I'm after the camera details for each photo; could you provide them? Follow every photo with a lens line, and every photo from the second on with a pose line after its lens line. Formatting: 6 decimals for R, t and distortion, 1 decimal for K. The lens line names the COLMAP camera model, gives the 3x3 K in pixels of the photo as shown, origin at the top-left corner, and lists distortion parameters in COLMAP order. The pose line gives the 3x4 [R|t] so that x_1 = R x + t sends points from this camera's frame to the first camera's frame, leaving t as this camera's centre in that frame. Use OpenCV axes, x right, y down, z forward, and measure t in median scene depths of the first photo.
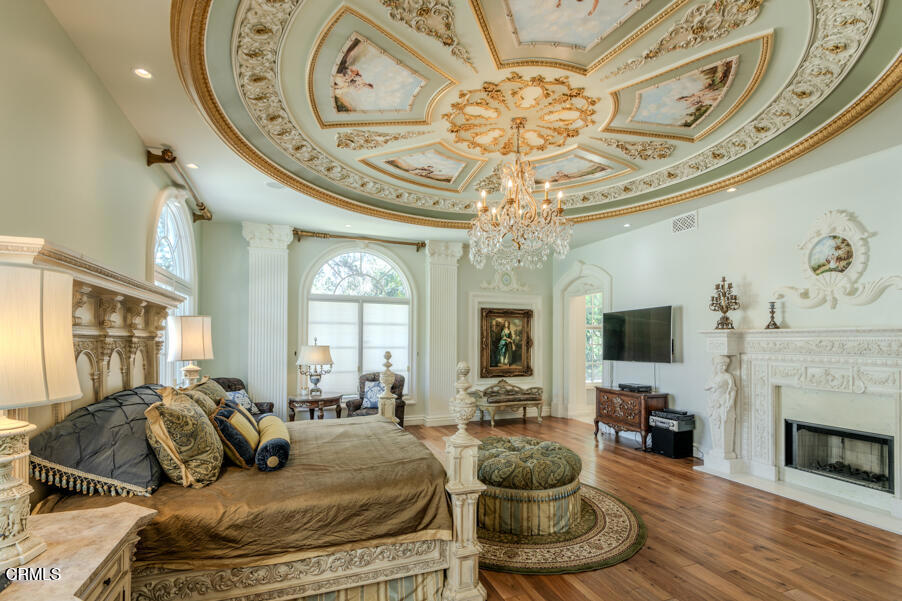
lens RADIAL K [[416.4, 0, 451.0], [0, 416.4, 300.5], [0, 0, 1]] dist [0.019983, -0.000134]
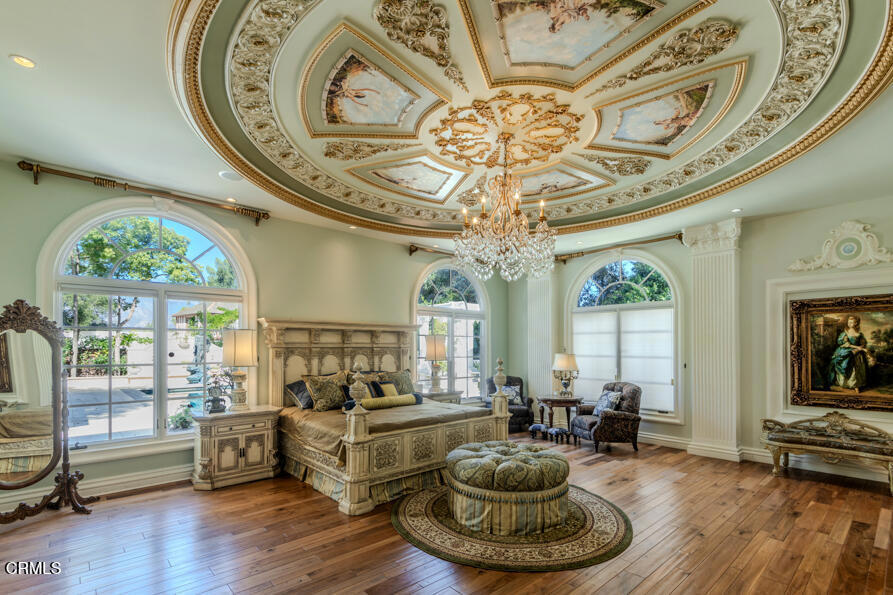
lens RADIAL K [[412.3, 0, 446.5], [0, 412.3, 297.5], [0, 0, 1]] dist [0.019983, -0.000134]
pose [[0.365148, -0.122506, -0.922854, 0.517523], [0.089796, 0.991316, -0.096064, 0.028626], [0.926608, -0.047791, 0.372978, 0.236573]]
